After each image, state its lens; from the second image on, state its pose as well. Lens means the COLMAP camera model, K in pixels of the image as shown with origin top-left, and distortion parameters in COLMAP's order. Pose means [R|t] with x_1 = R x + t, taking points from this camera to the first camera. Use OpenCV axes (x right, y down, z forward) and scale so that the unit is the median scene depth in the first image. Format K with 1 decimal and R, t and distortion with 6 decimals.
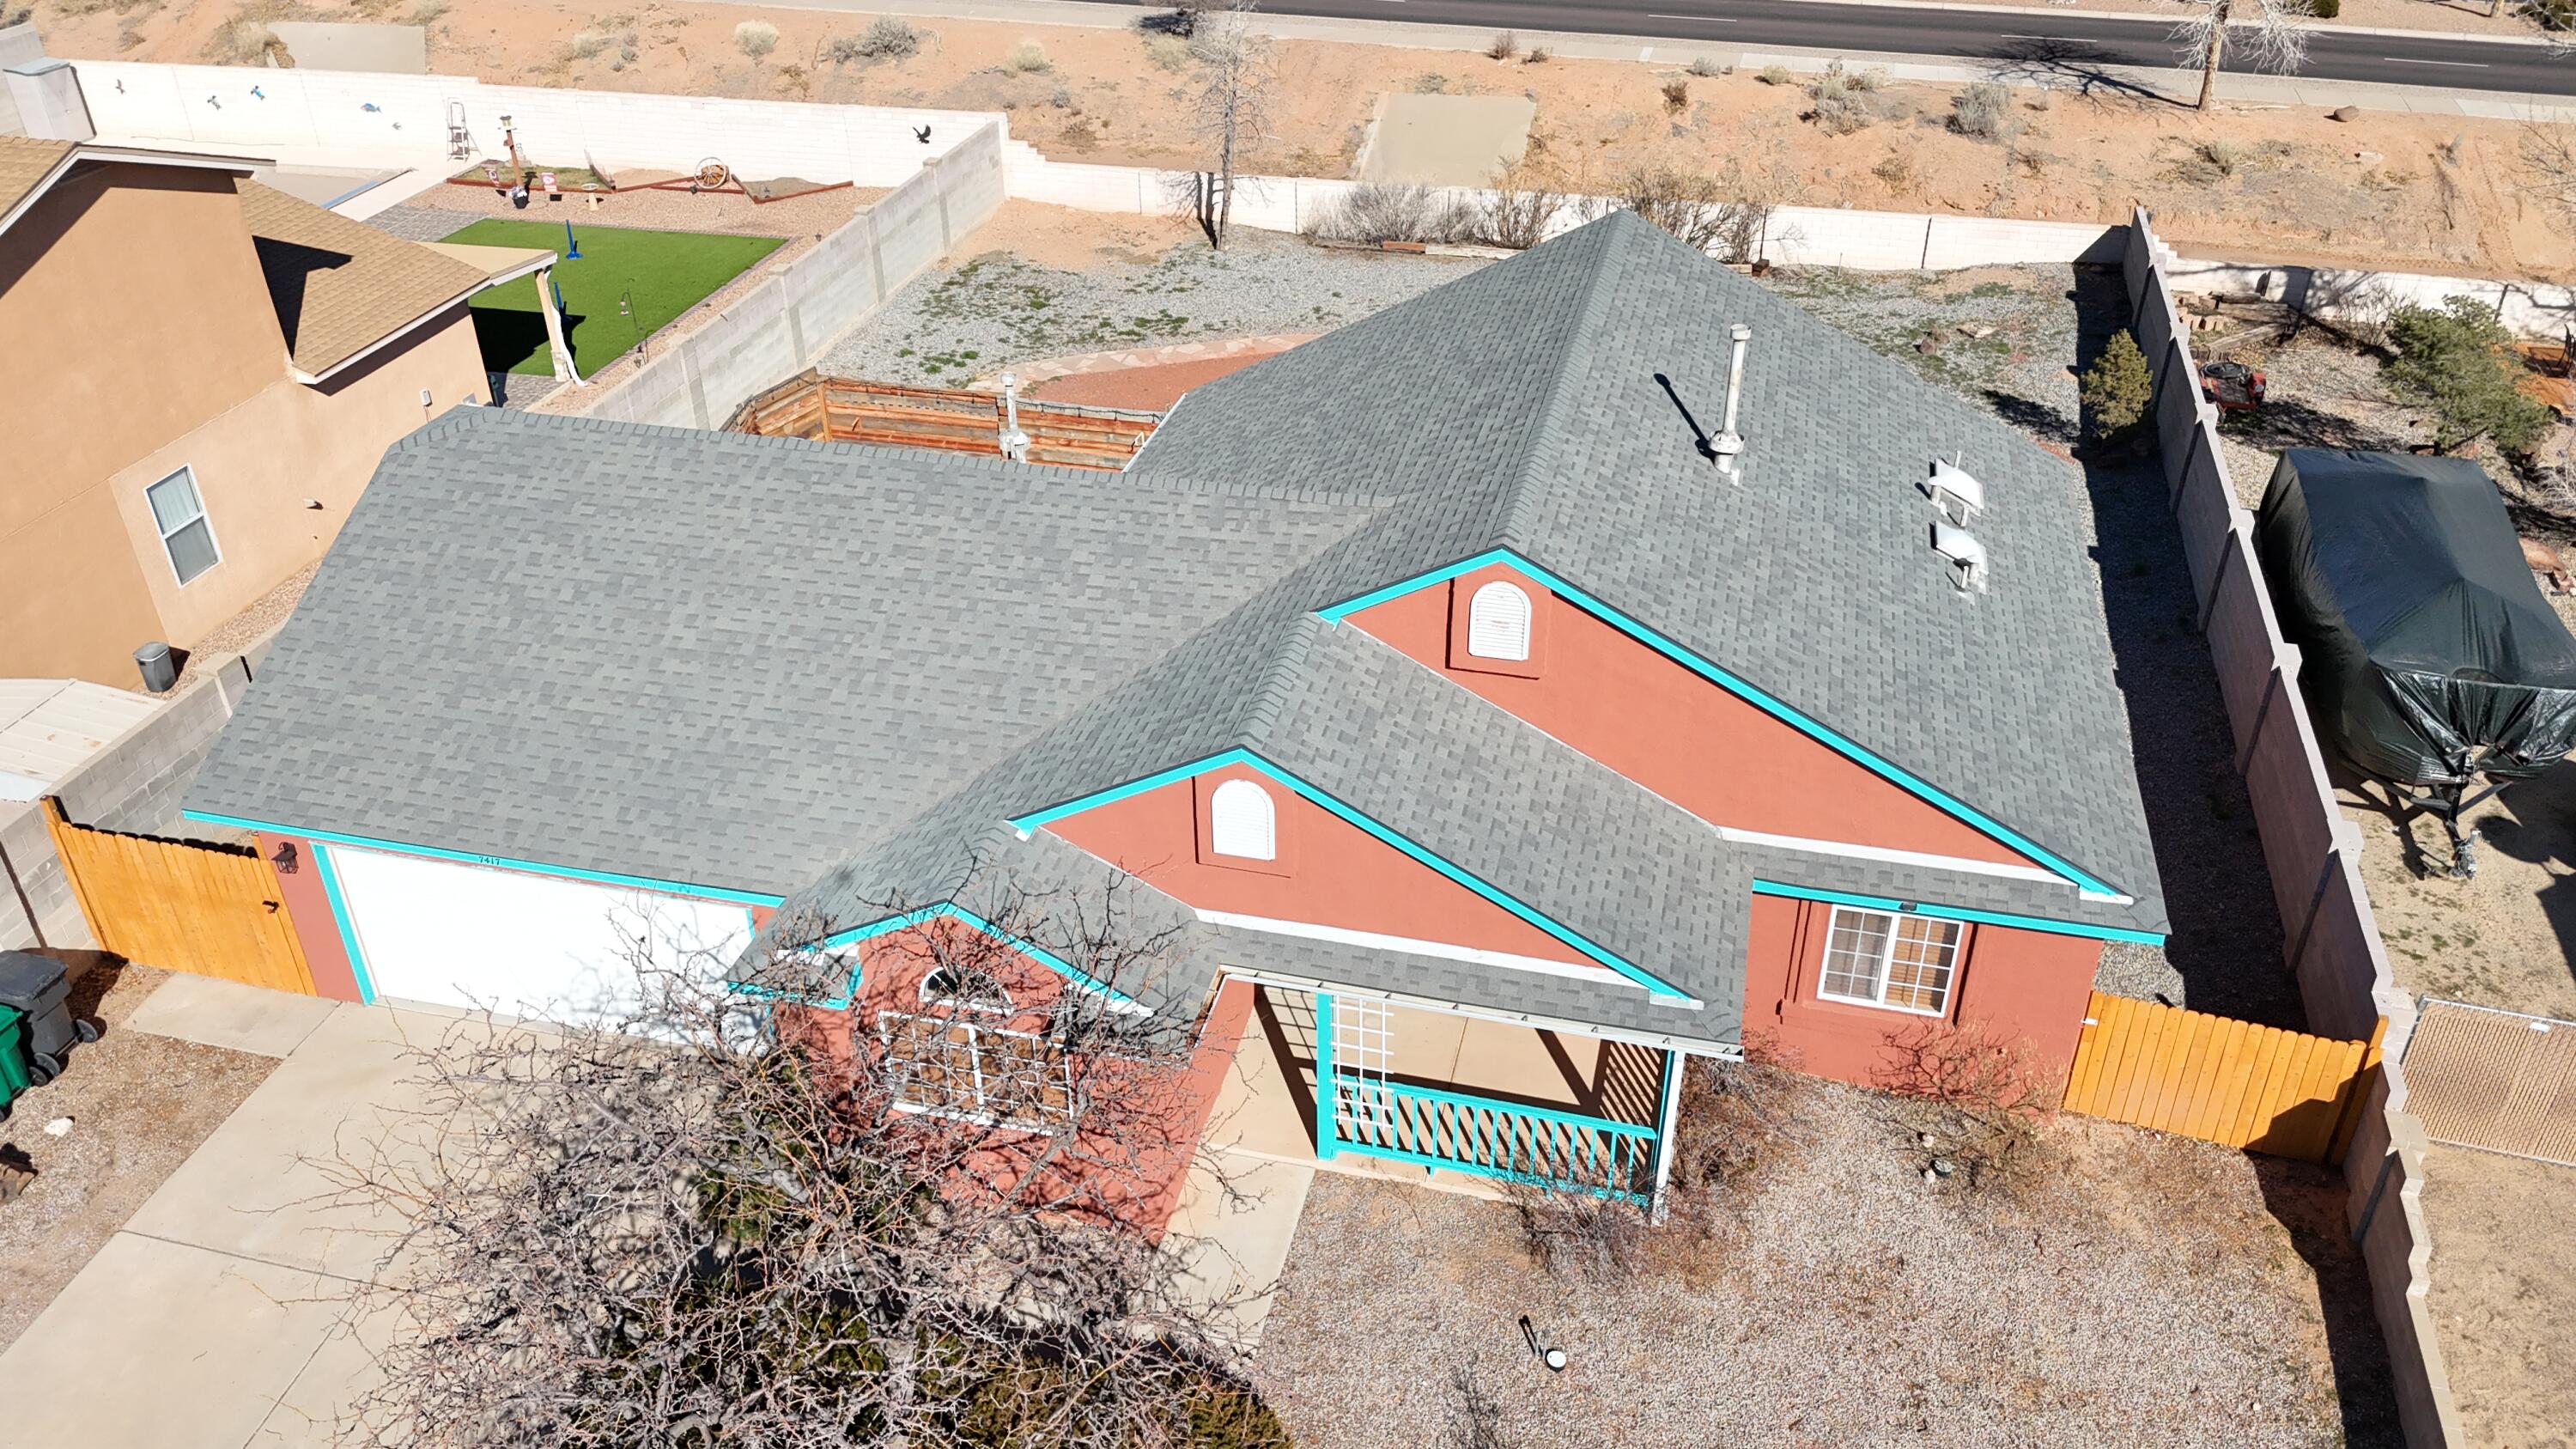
lens RADIAL K [[1883.2, 0, 1300.4], [0, 1883.2, 729.0], [0, 0, 1]] dist [0.066640, -0.055749]
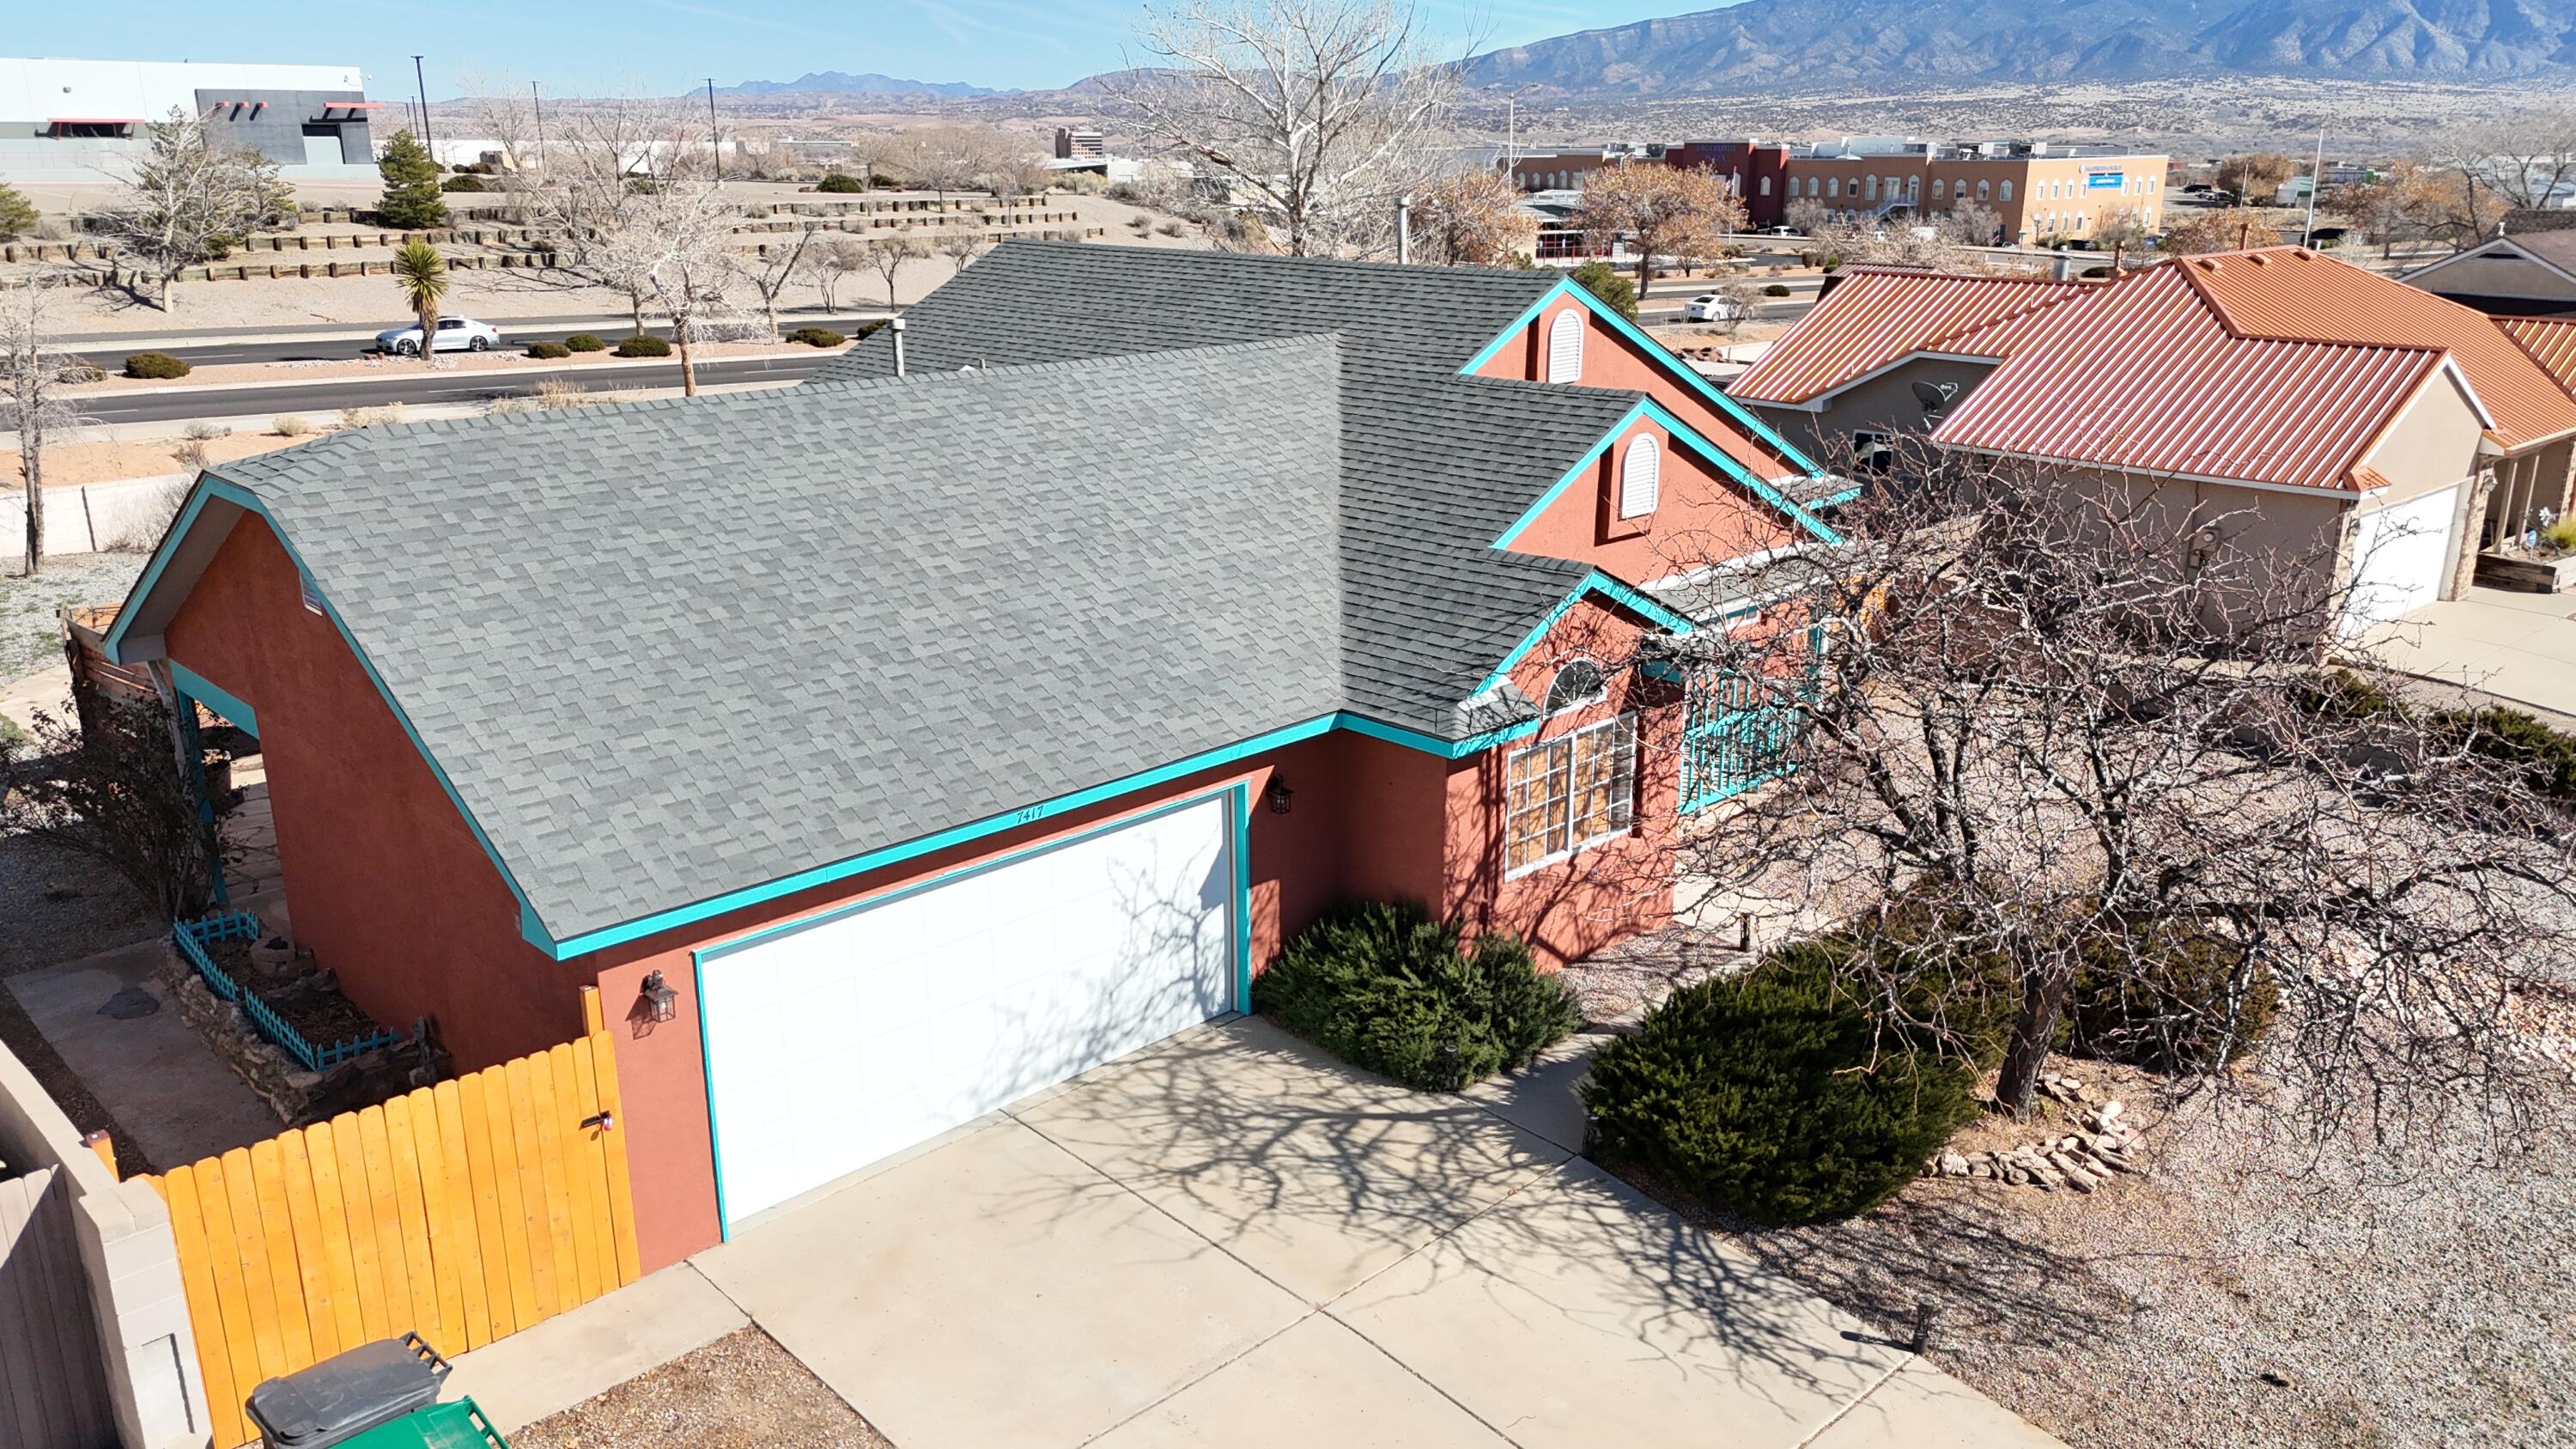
lens RADIAL K [[1883.2, 0, 1297.5], [0, 1883.2, 735.1], [0, 0, 1]] dist [0.066640, -0.055749]
pose [[0.527168, -0.247233, 0.813000, -0.880659], [0.447033, 0.894339, -0.017899, 0.092868], [-0.722672, 0.372873, 0.581988, 0.443943]]
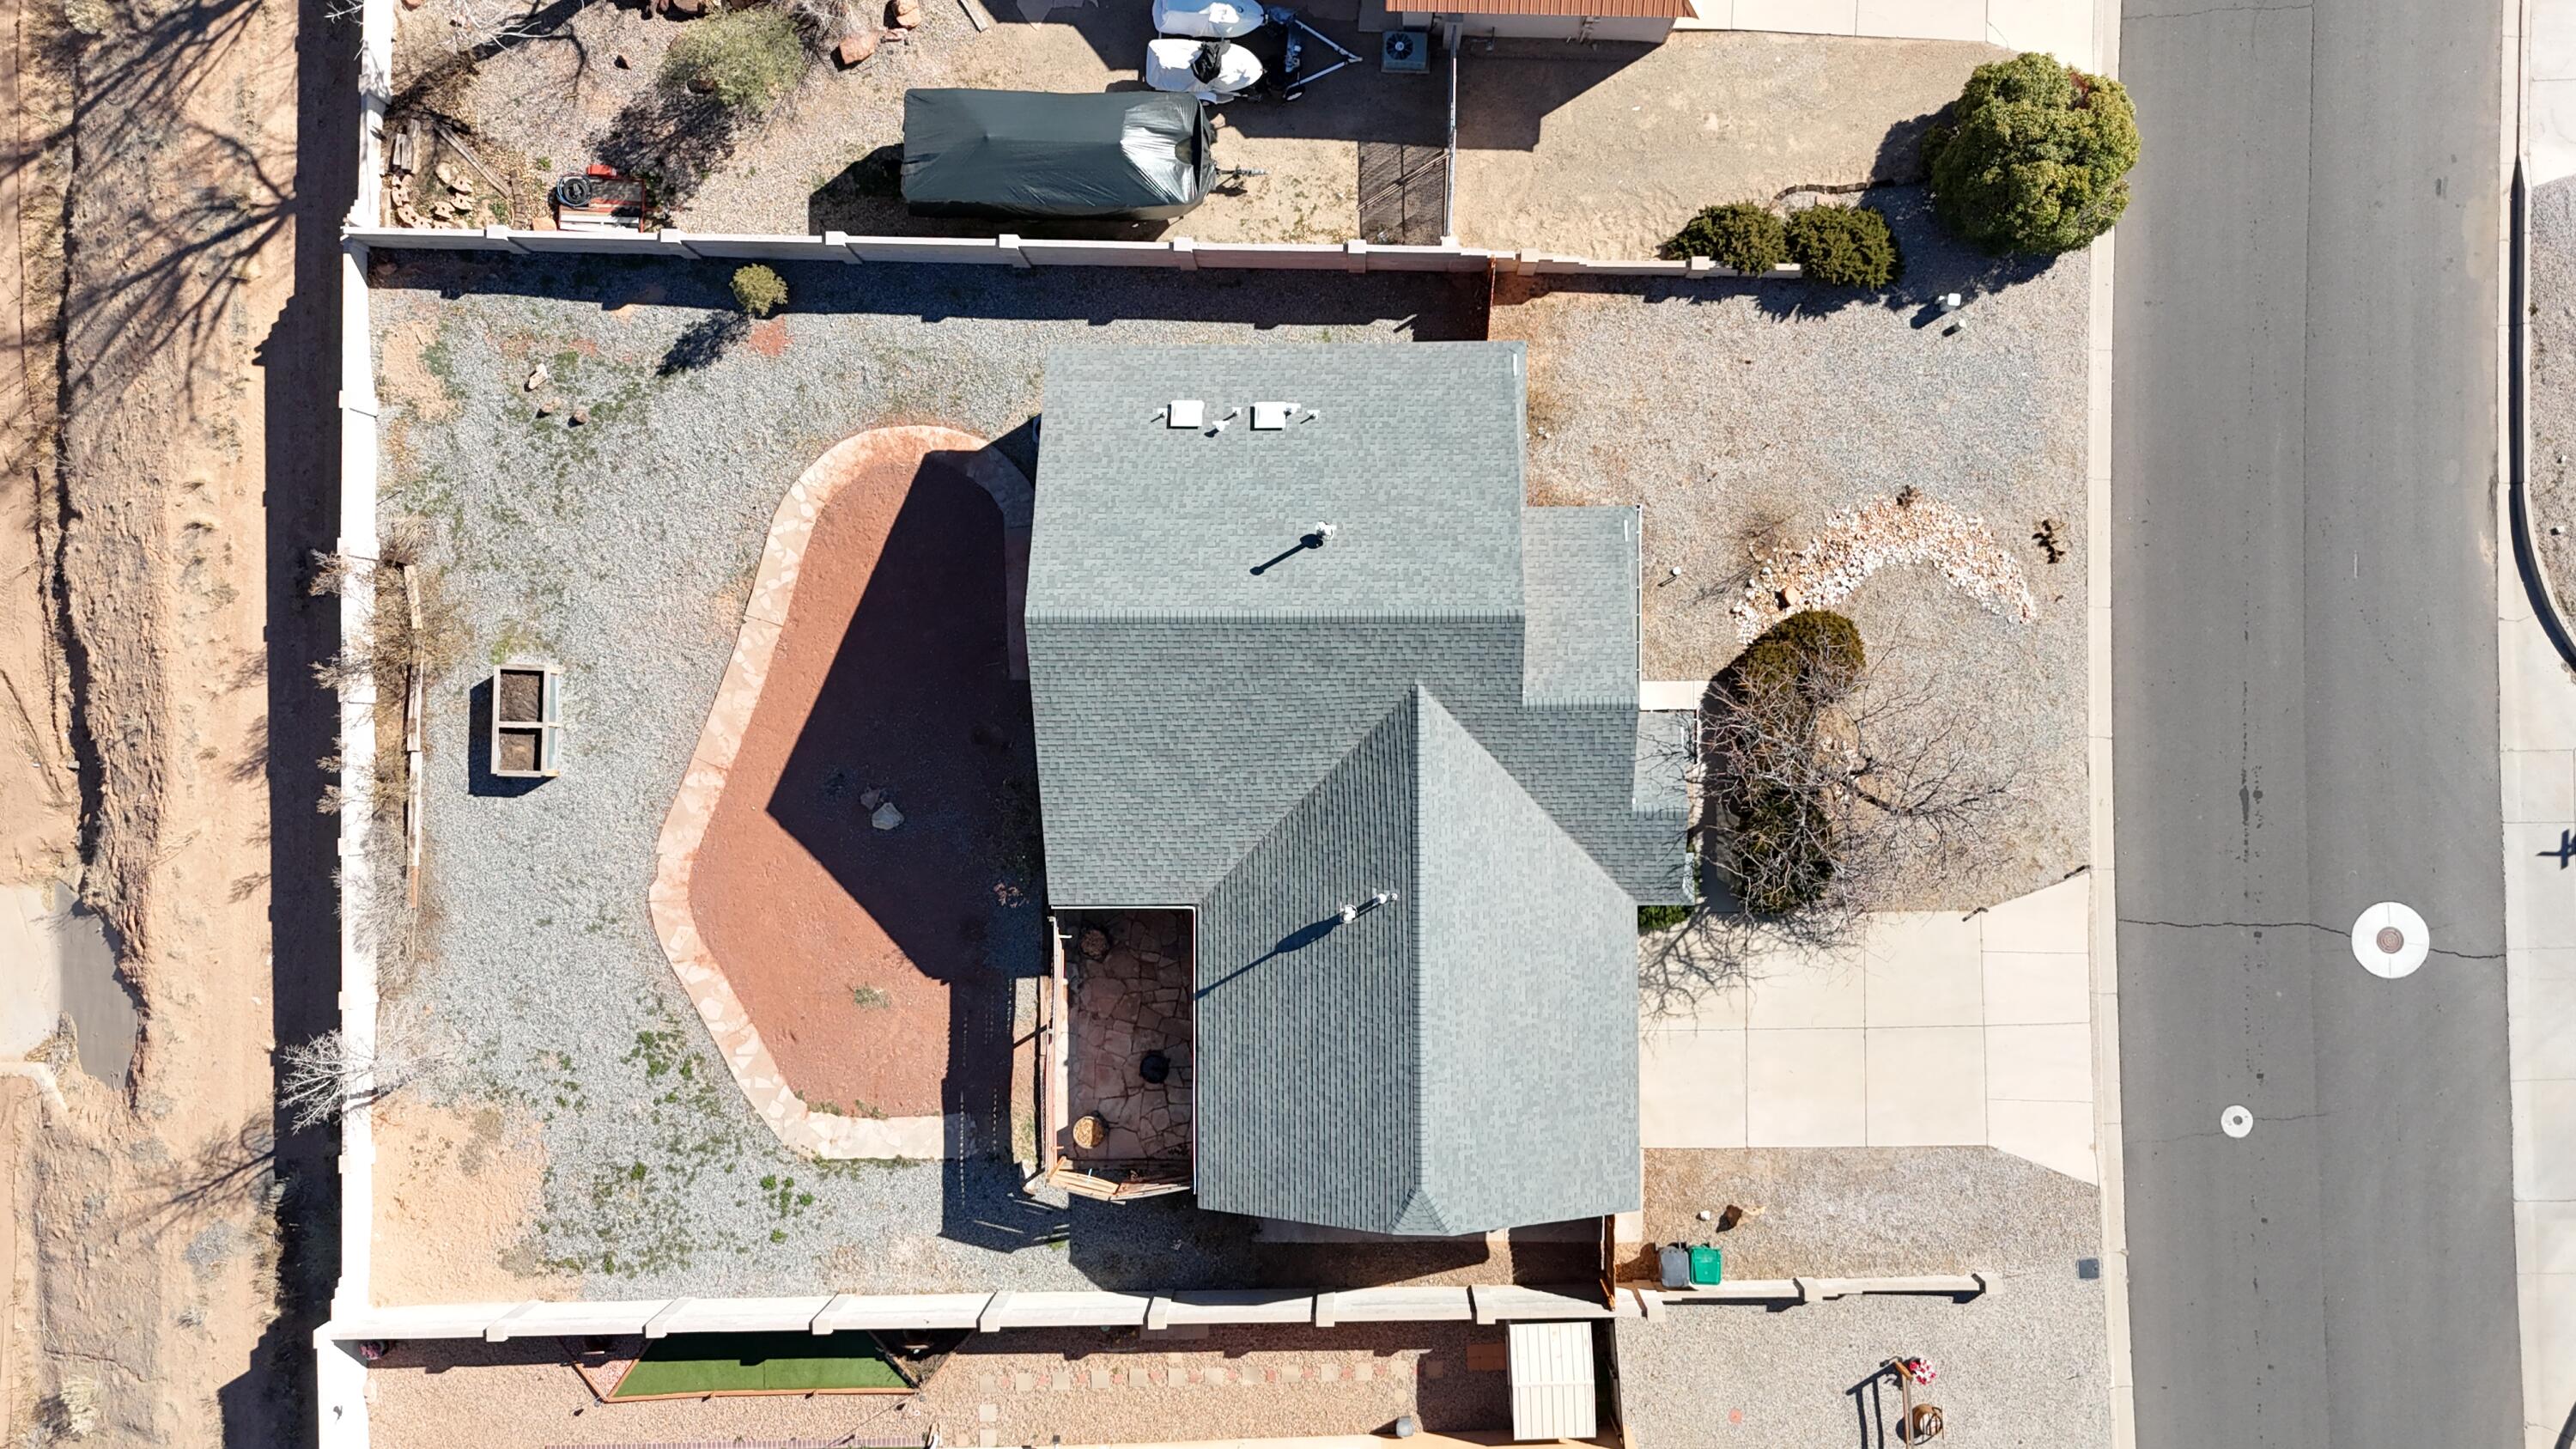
lens RADIAL K [[1883.2, 0, 1286.5], [0, 1883.2, 730.0], [0, 0, 1]] dist [0.066640, -0.055749]
pose [[-0.246031, -0.969079, 0.018826, 0.001334], [0.545325, -0.122339, 0.829249, -1.807468], [-0.801305, 0.214287, 0.558562, -0.003726]]
